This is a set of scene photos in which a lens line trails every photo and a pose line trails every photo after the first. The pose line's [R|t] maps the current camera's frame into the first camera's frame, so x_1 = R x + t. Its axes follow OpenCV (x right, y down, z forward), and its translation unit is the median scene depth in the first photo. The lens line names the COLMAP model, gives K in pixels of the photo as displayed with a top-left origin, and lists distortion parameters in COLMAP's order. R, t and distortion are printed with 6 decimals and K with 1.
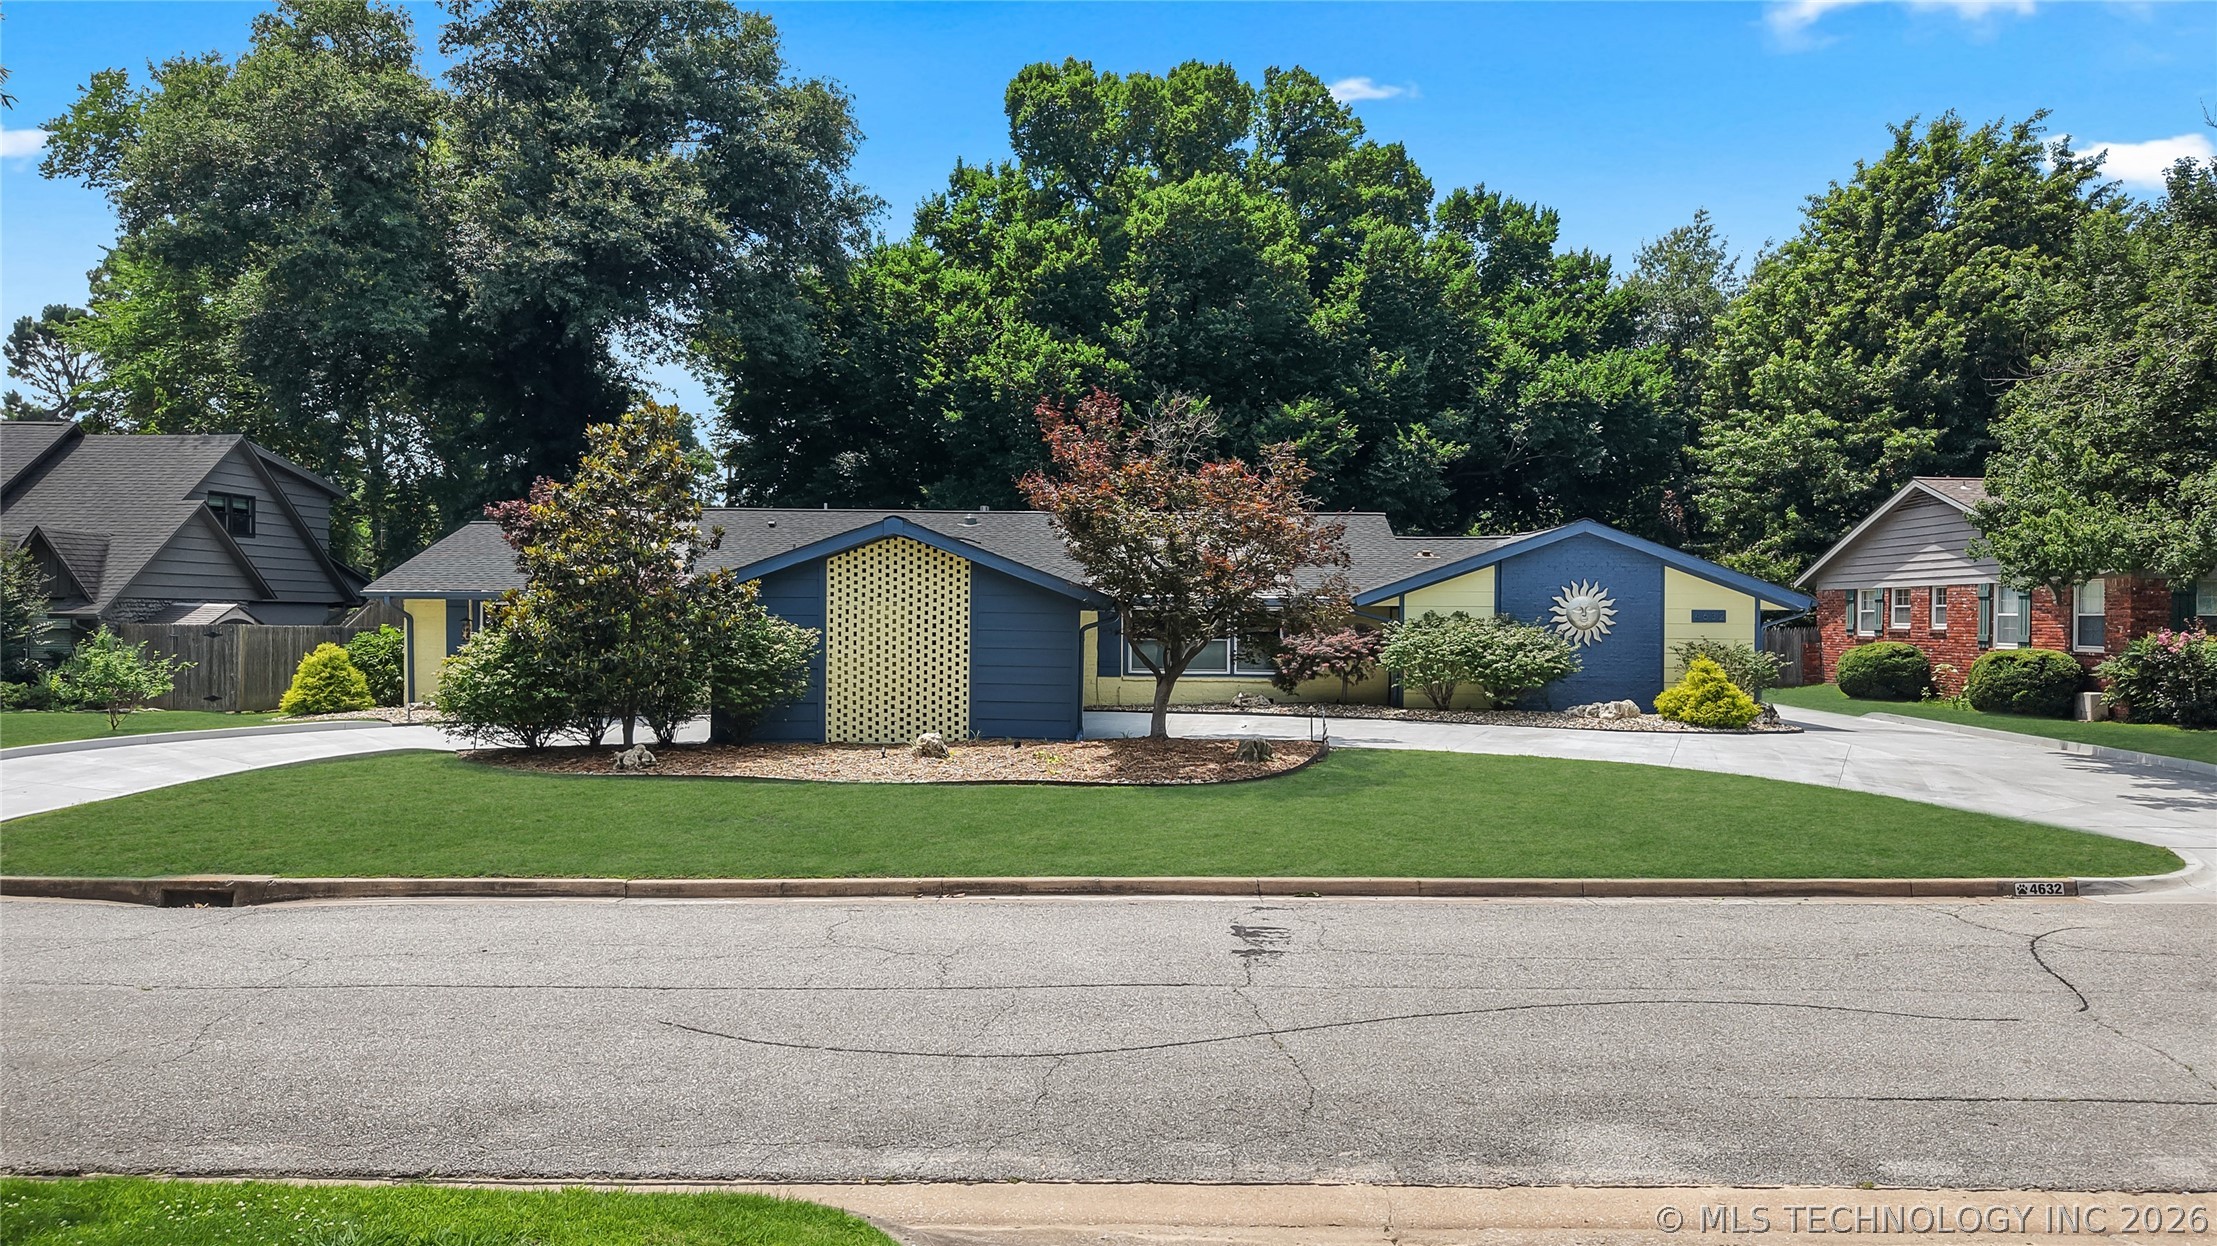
lens RADIAL K [[1560.0, 0, 1105.9], [0, 1560.0, 639.8], [0, 0, 1]] dist [0.010803, -0.013469]
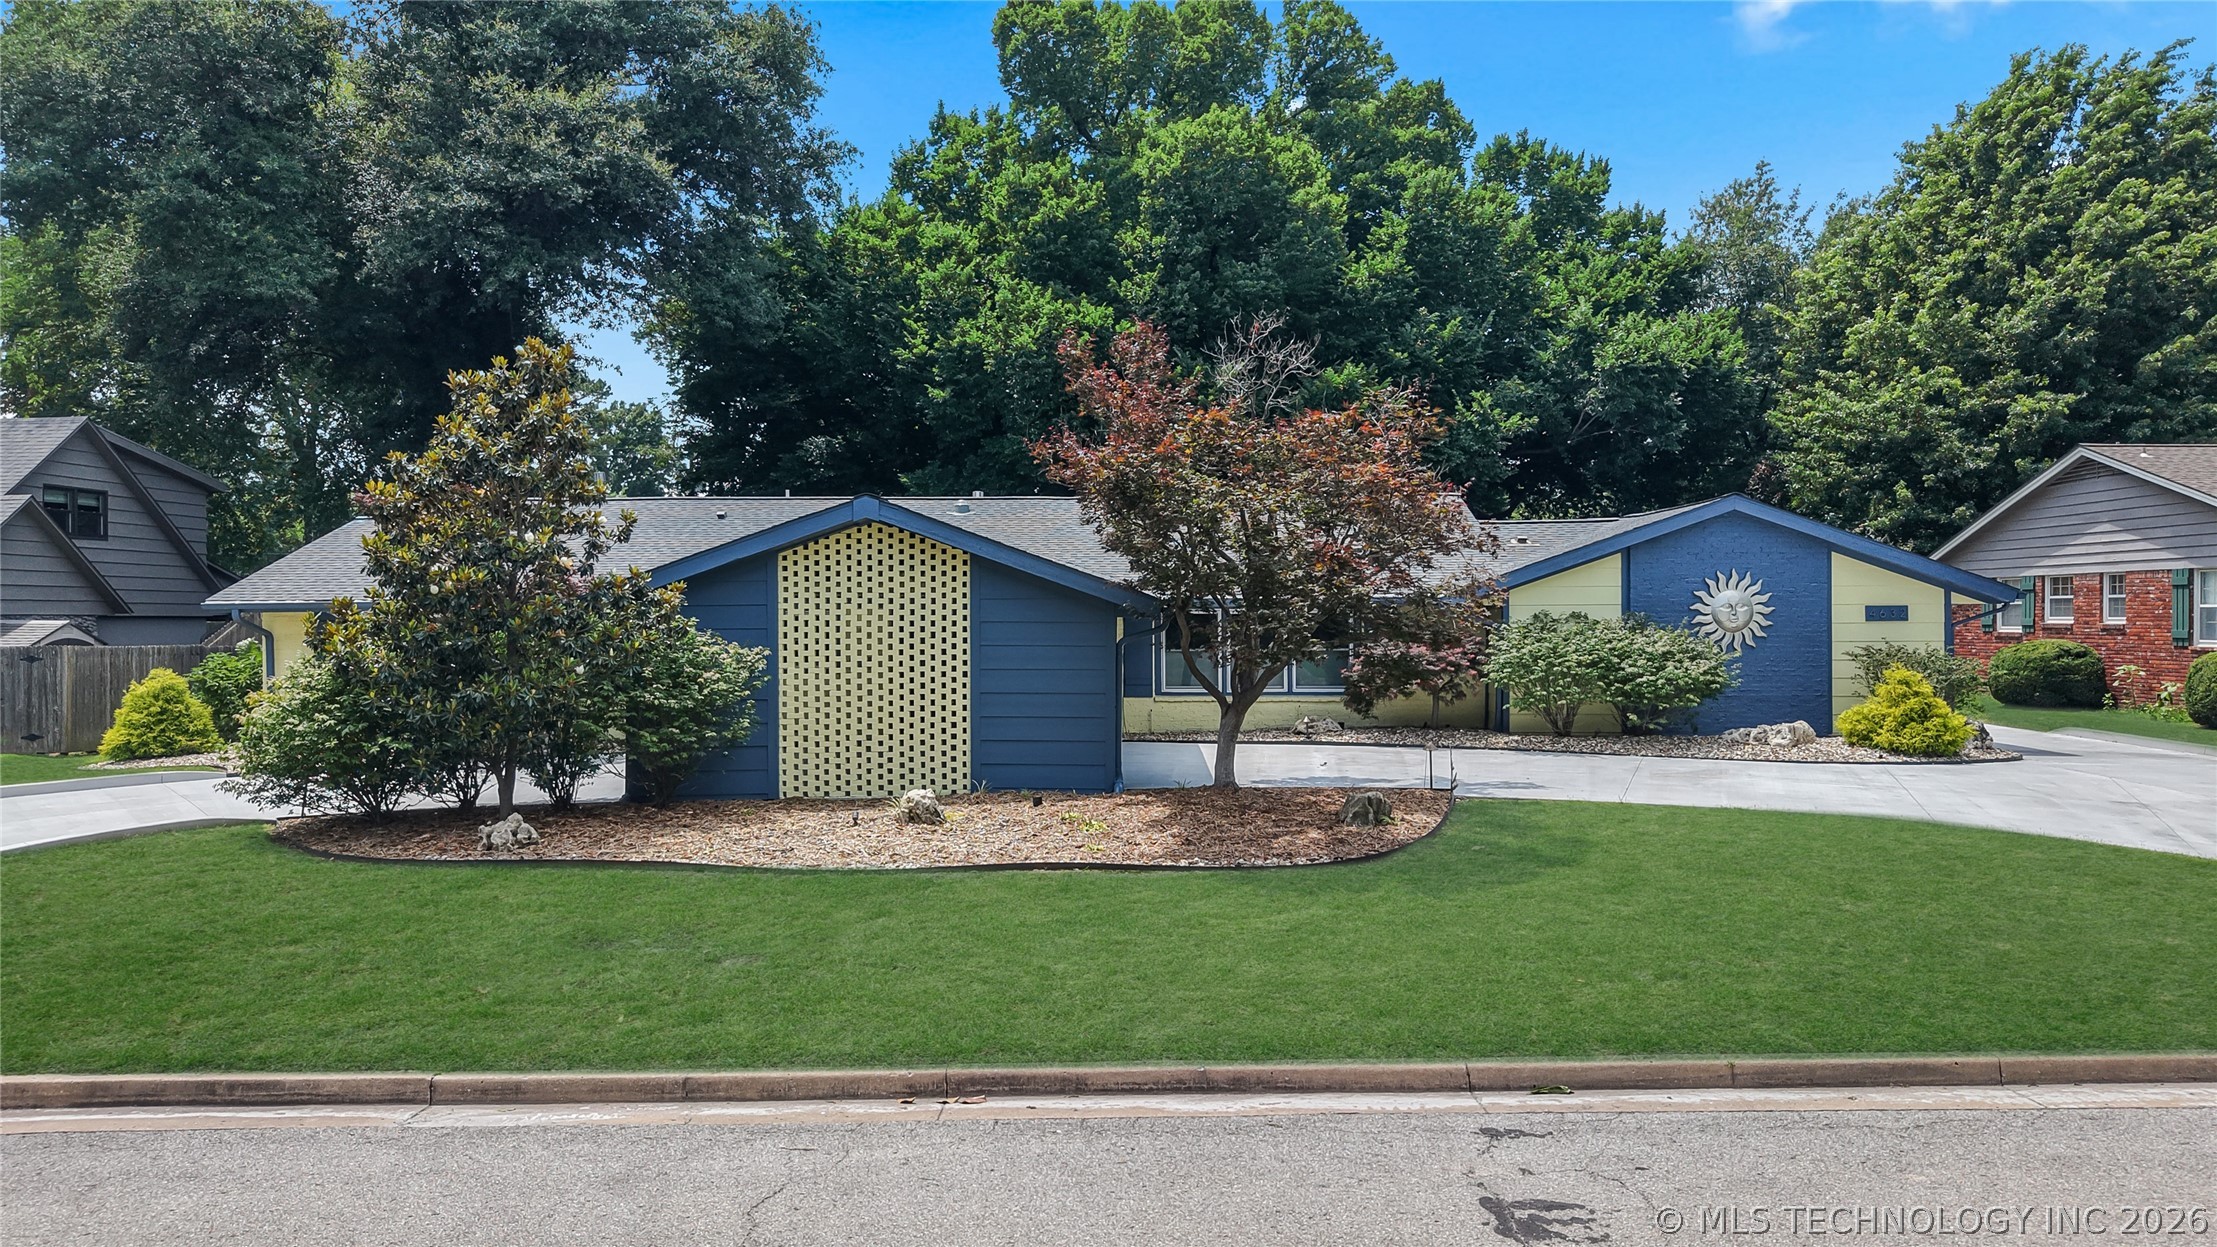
lens RADIAL K [[1560.0, 0, 1102.7], [0, 1560.0, 666.9], [0, 0, 1]] dist [0.010803, -0.013469]
pose [[0.999886, -0.013017, 0.007676, -0.017764], [0.012875, 0.999751, 0.018241, -0.005528], [-0.007911, -0.018140, 0.999804, 0.150815]]
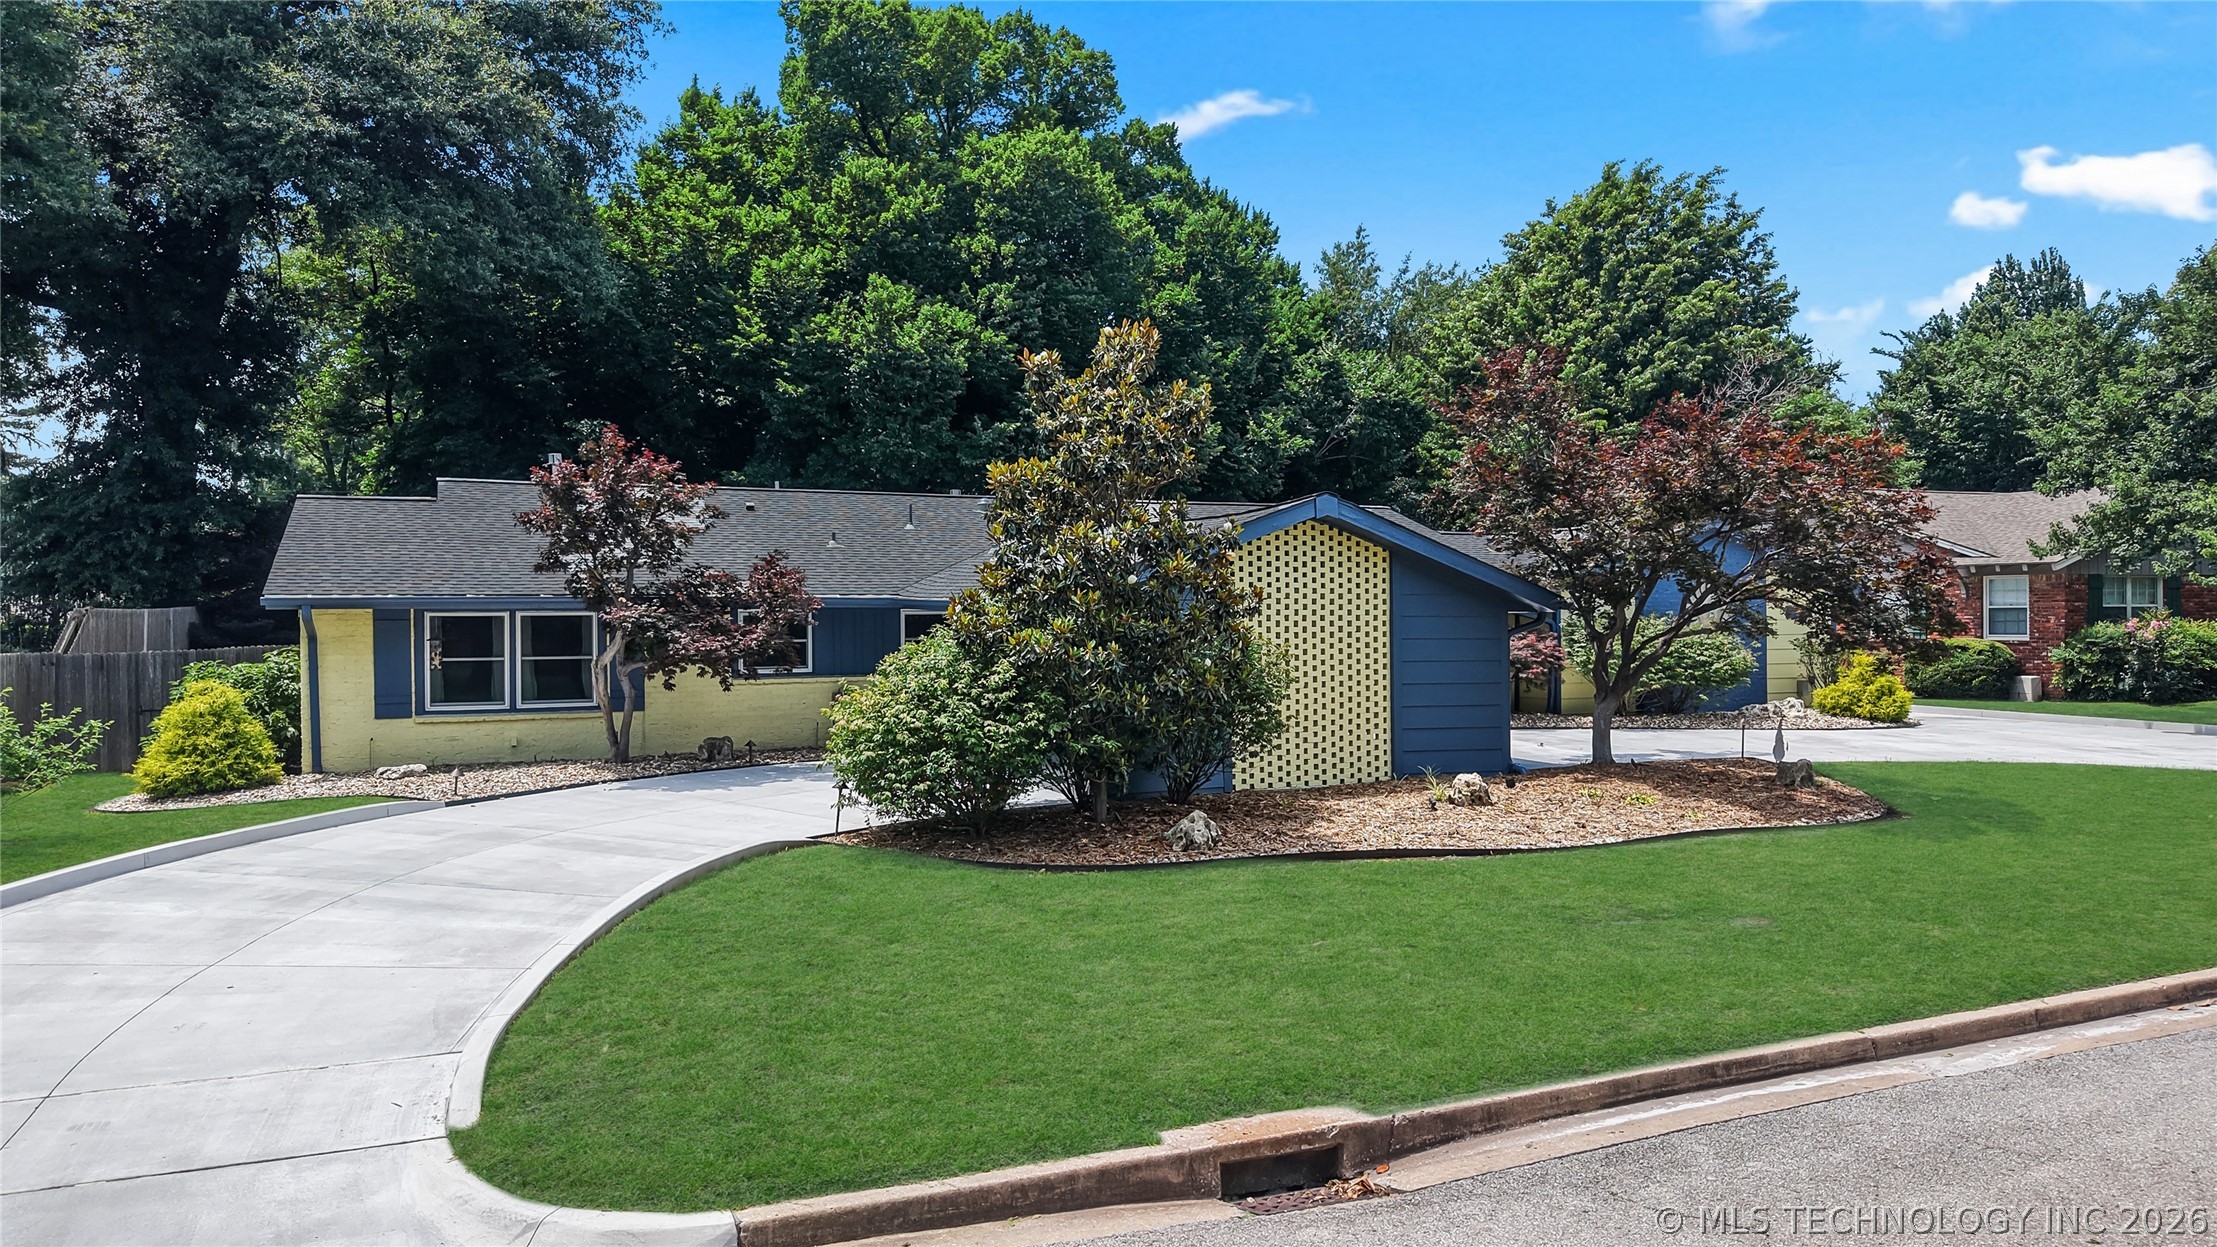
lens RADIAL K [[1560.0, 0, 1108.7], [0, 1560.0, 606.5], [0, 0, 1]] dist [0.010803, -0.013469]
pose [[0.904865, -0.008013, 0.425623, -0.331027], [0.020682, 0.999470, -0.025153, -0.002588], [-0.425196, 0.031563, 0.904551, 0.217848]]
